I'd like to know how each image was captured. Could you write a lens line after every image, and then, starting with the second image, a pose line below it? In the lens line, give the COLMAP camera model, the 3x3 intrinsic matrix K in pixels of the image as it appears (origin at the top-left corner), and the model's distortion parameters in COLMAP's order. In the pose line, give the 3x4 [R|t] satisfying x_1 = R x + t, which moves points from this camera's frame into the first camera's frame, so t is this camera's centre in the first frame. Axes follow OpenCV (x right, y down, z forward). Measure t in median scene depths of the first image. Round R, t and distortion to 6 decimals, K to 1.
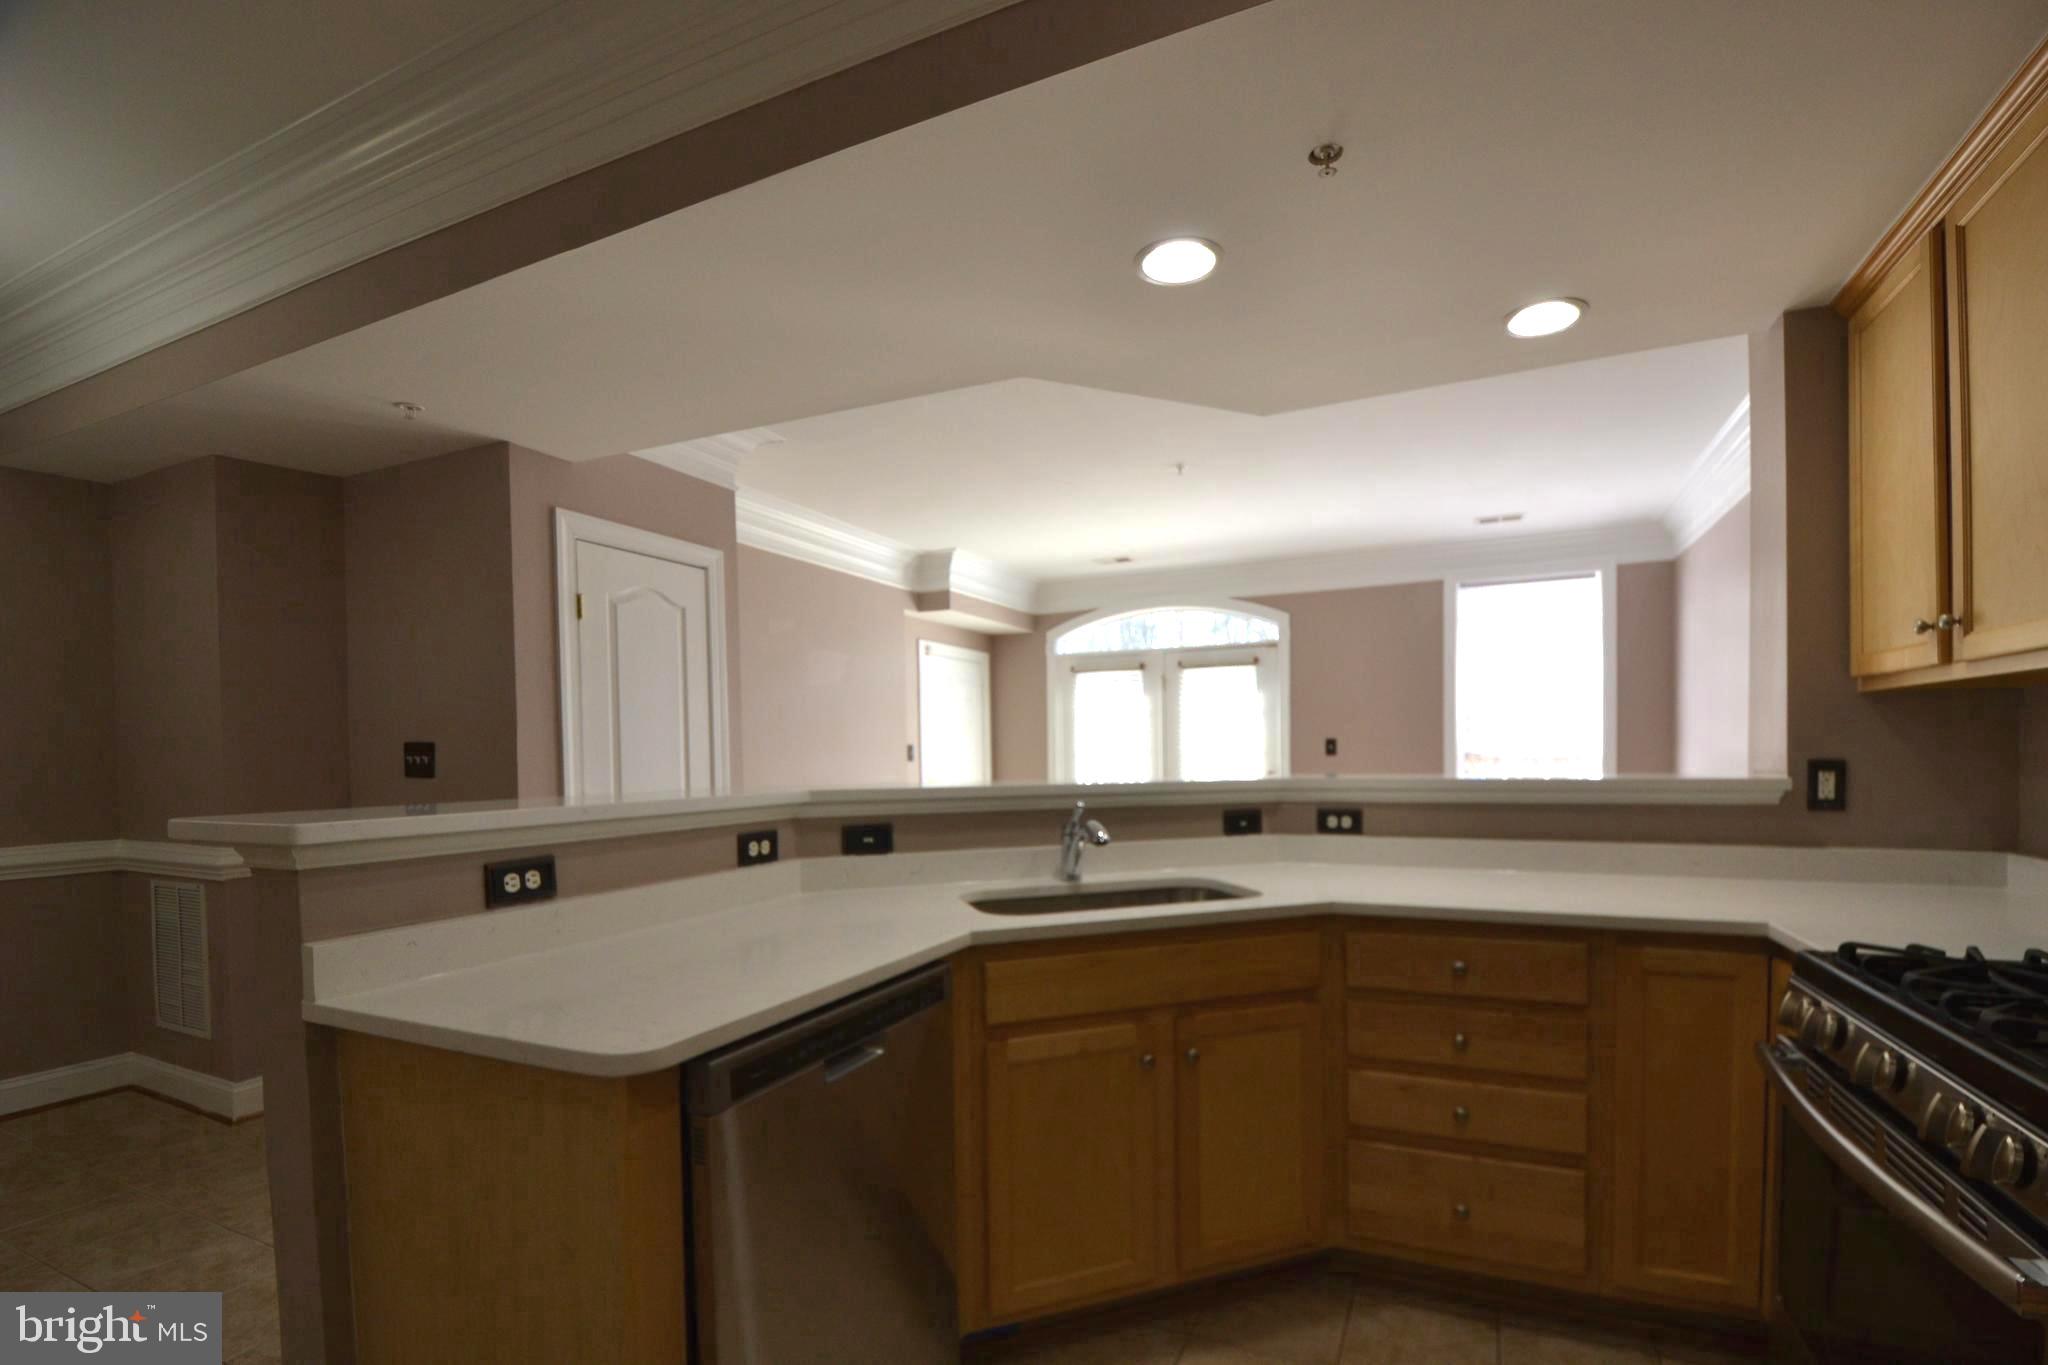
lens RADIAL K [[894.5, 0, 1062.3], [0, 894.5, 772.0], [0, 0, 1]] dist [0.007000, -0.015330]
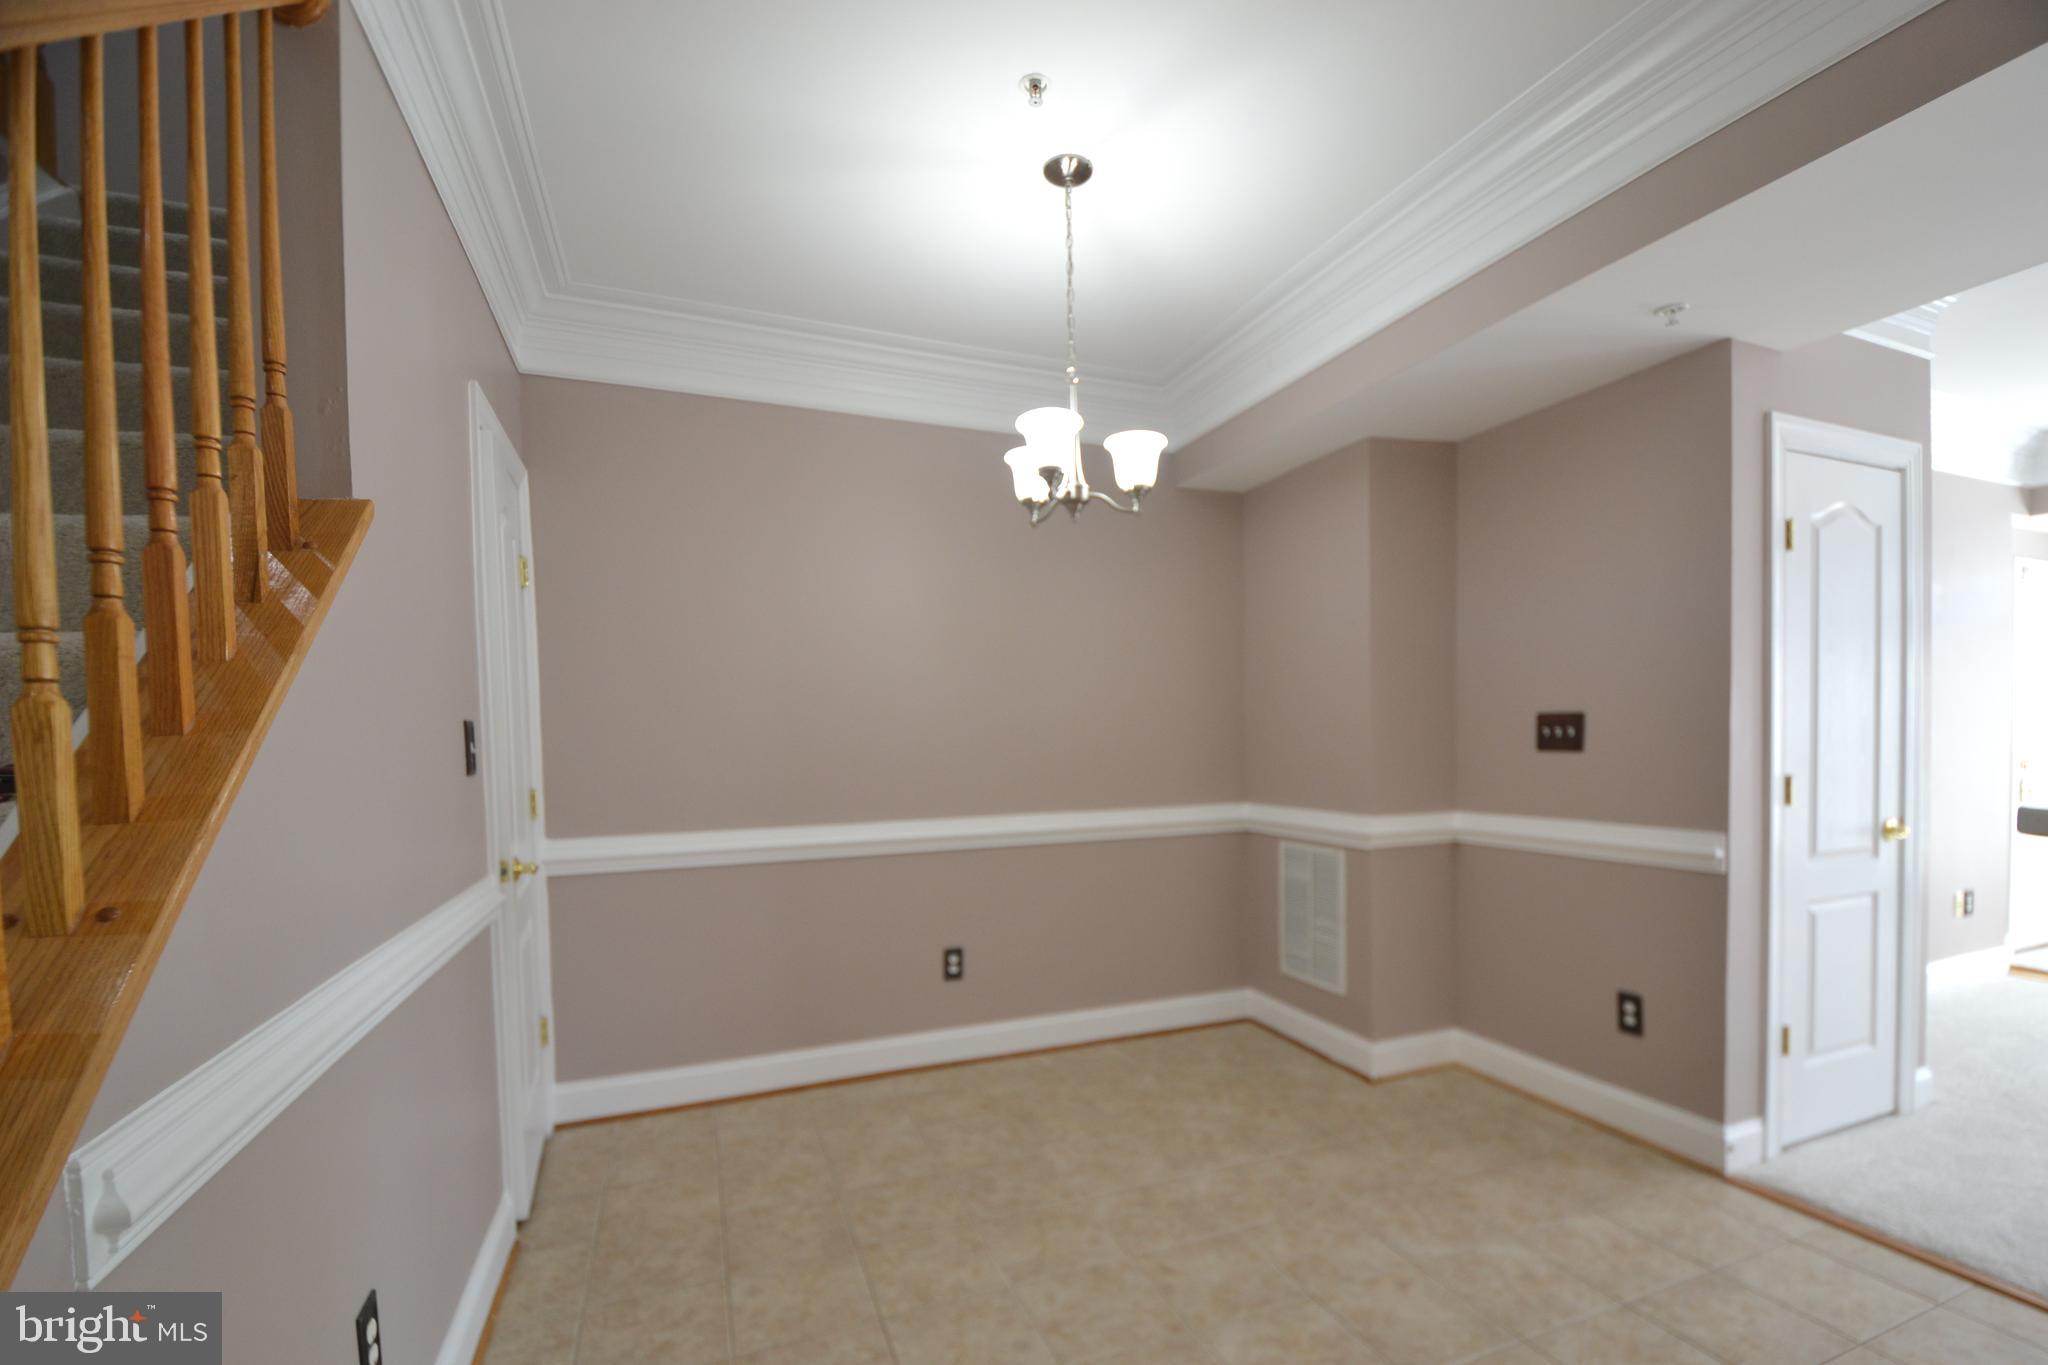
lens RADIAL K [[894.5, 0, 1058.4], [0, 894.5, 770.5], [0, 0, 1]] dist [0.007000, -0.015330]
pose [[0.715491, 0.020888, -0.698310, -0.439884], [-0.004347, 0.999667, 0.025448, 0.004170], [0.698608, -0.015173, 0.715343, -0.008530]]
